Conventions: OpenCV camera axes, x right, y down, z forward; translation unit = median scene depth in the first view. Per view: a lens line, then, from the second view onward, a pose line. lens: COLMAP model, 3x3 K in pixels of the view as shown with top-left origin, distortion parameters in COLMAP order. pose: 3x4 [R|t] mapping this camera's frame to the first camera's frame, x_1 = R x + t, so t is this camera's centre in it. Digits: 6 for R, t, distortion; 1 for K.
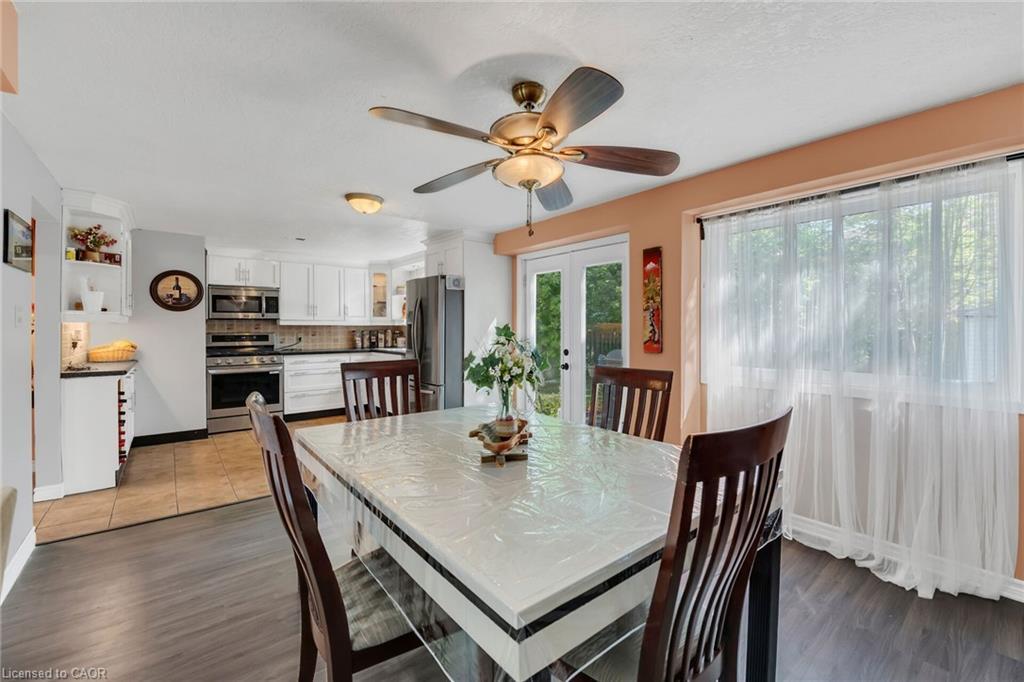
lens RADIAL K [[414.9, 0, 530.3], [0, 414.9, 329.1], [0, 0, 1]] dist [-0.001672, -0.000086]
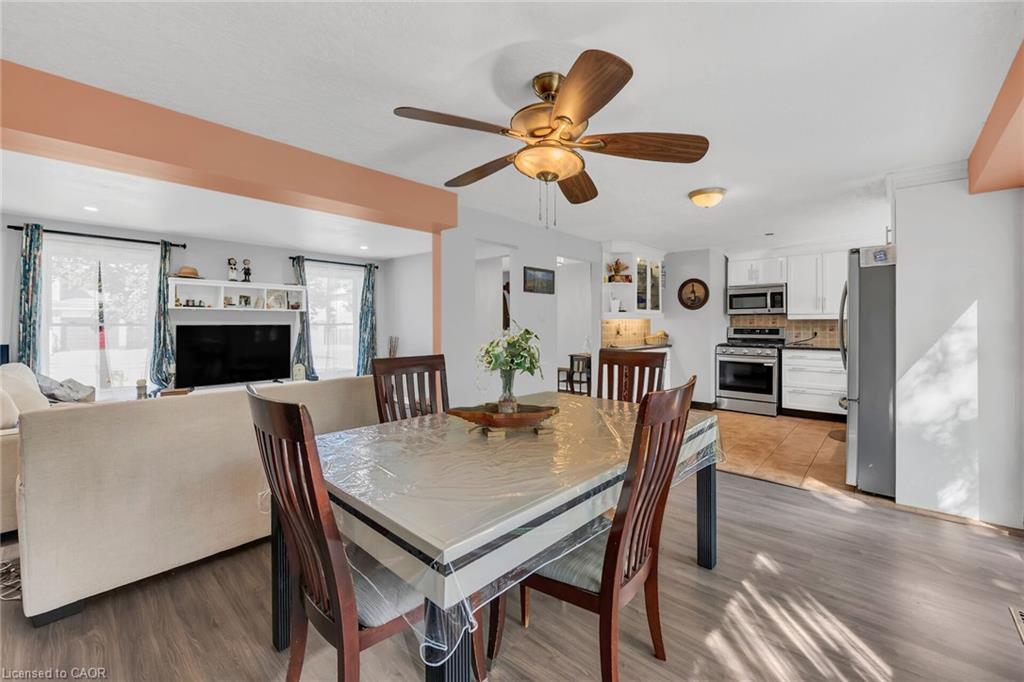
lens RADIAL K [[422.3, 0, 563.5], [0, 422.3, 324.5], [0, 0, 1]] dist [-0.000699, -0.000053]
pose [[0.222410, 0.000663, -0.974953, 0.301325], [-0.000509, 1.000000, 0.000564, 0.002549], [0.974953, 0.000371, 0.222410, 0.248693]]
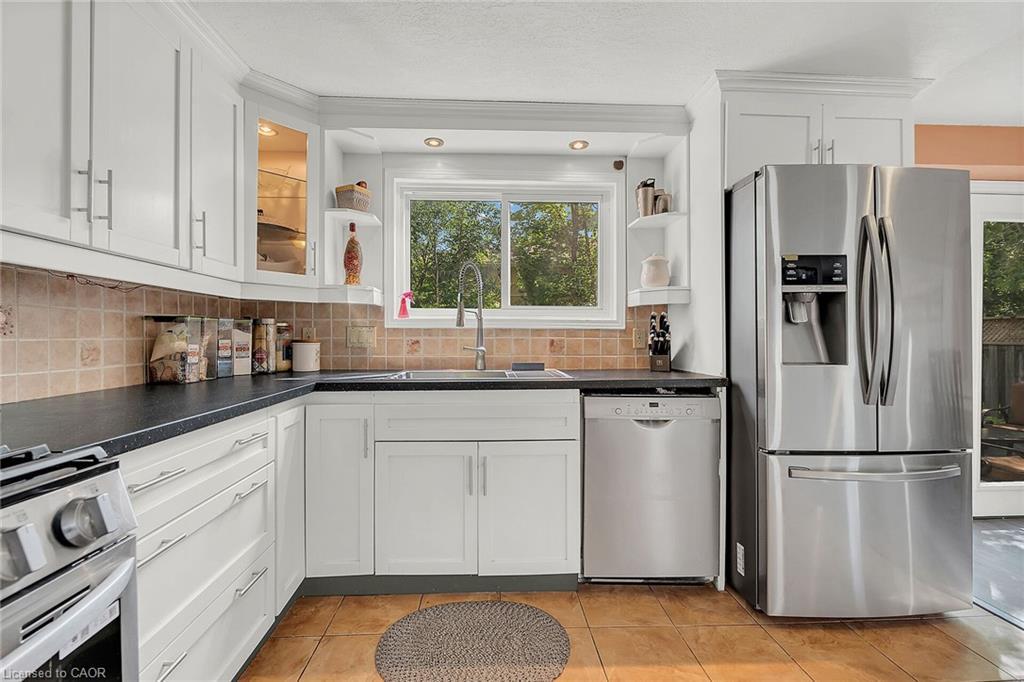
lens RADIAL K [[459.0, 0, 513.8], [0, 459.0, 336.0], [0, 0, 1]] dist [-0.010519, -0.000101]
pose [[0.630979, 0.000734, 0.775800, -0.624706], [0.002545, 0.999992, -0.003016, 0.021819], [-0.775796, 0.003877, 0.630972, 0.804258]]
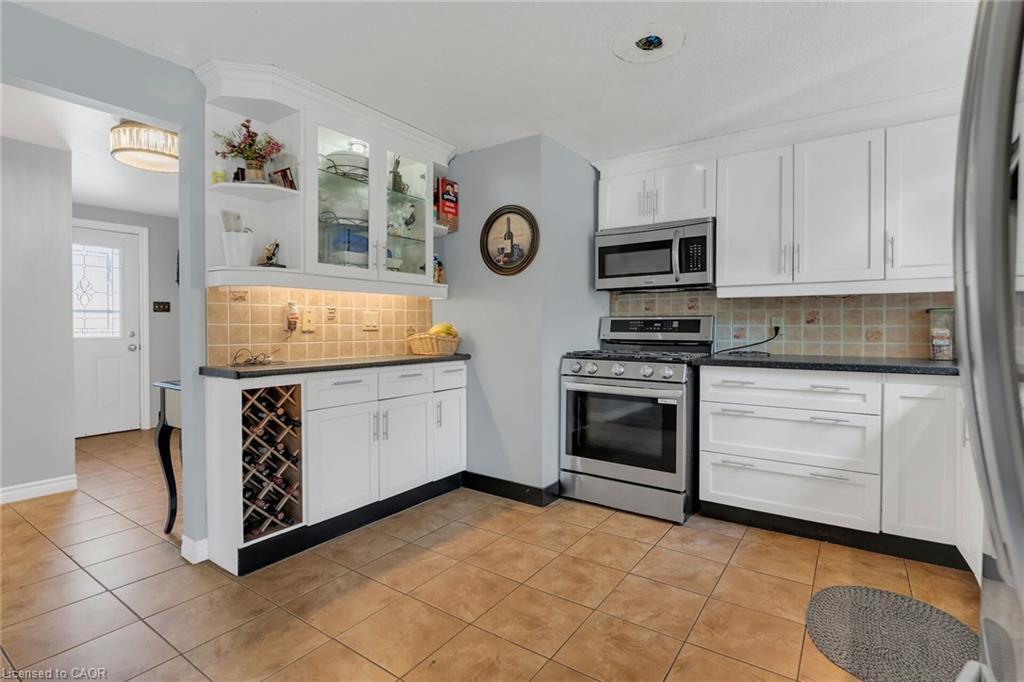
lens RADIAL K [[477.4, 0, 530.8], [0, 477.4, 333.0], [0, 0, 1]] dist [0.001938, 0.000153]
pose [[0.273837, 0.012562, -0.961694, -0.161469], [-0.001995, 0.999920, 0.012493, 0.024203], [0.961774, -0.001503, 0.273840, 0.699660]]
